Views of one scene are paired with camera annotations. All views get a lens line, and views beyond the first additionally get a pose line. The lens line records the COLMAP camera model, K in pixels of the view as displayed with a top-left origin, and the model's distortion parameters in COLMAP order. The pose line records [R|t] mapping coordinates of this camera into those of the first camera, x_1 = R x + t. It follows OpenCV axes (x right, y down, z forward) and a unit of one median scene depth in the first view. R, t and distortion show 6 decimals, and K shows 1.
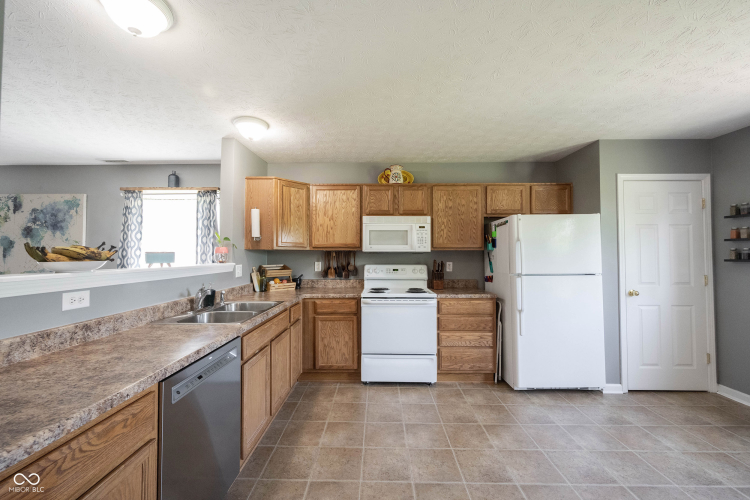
lens RADIAL K [[294.6, 0, 372.1], [0, 294.6, 248.6], [0, 0, 1]] dist [0.000550, 0.000049]
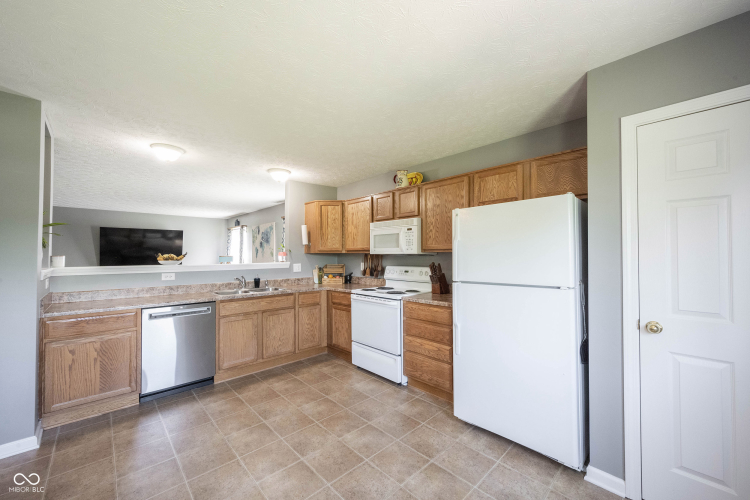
lens RADIAL K [[294.6, 0, 374.6], [0, 294.6, 251.8], [0, 0, 1]] dist [0.000550, 0.000049]
pose [[0.701506, -0.011387, -0.712572, 0.873751], [0.018026, 0.999836, 0.001769, -0.000528], [0.712435, -0.014086, 0.701597, 0.236737]]
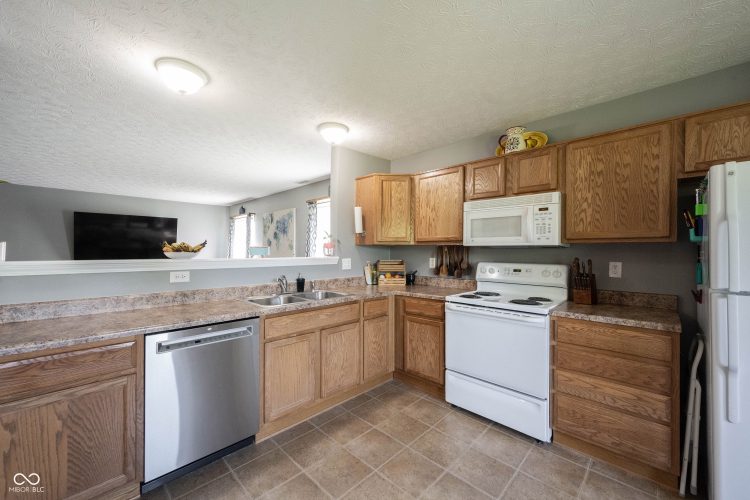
lens RADIAL K [[294.6, 0, 375.7], [0, 294.6, 251.4], [0, 0, 1]] dist [0.000550, 0.000049]
pose [[0.731743, 0.004398, -0.681567, 0.384229], [0.009532, 0.999815, 0.016685, 0.010522], [0.681514, -0.018706, 0.731566, 0.259815]]
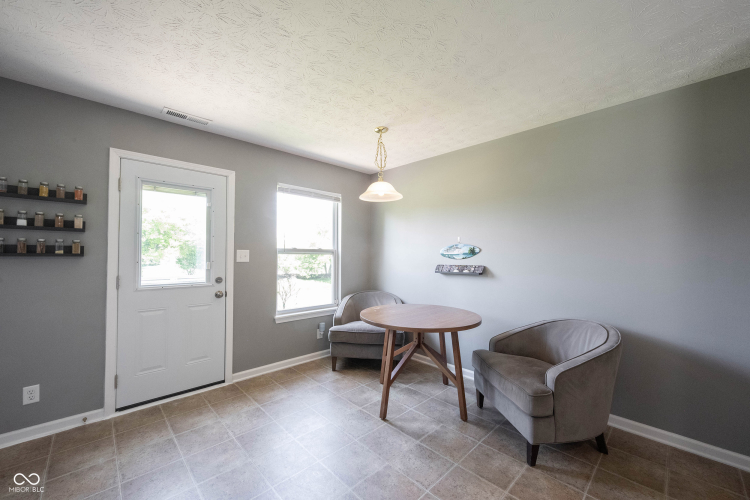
lens RADIAL K [[294.6, 0, 374.4], [0, 294.6, 251.7], [0, 0, 1]] dist [0.000550, 0.000049]
pose [[-0.713447, 0.009095, 0.700650, 0.042046], [-0.014942, 0.999491, -0.028189, 0.024250], [-0.700550, -0.030580, -0.712948, 0.743224]]
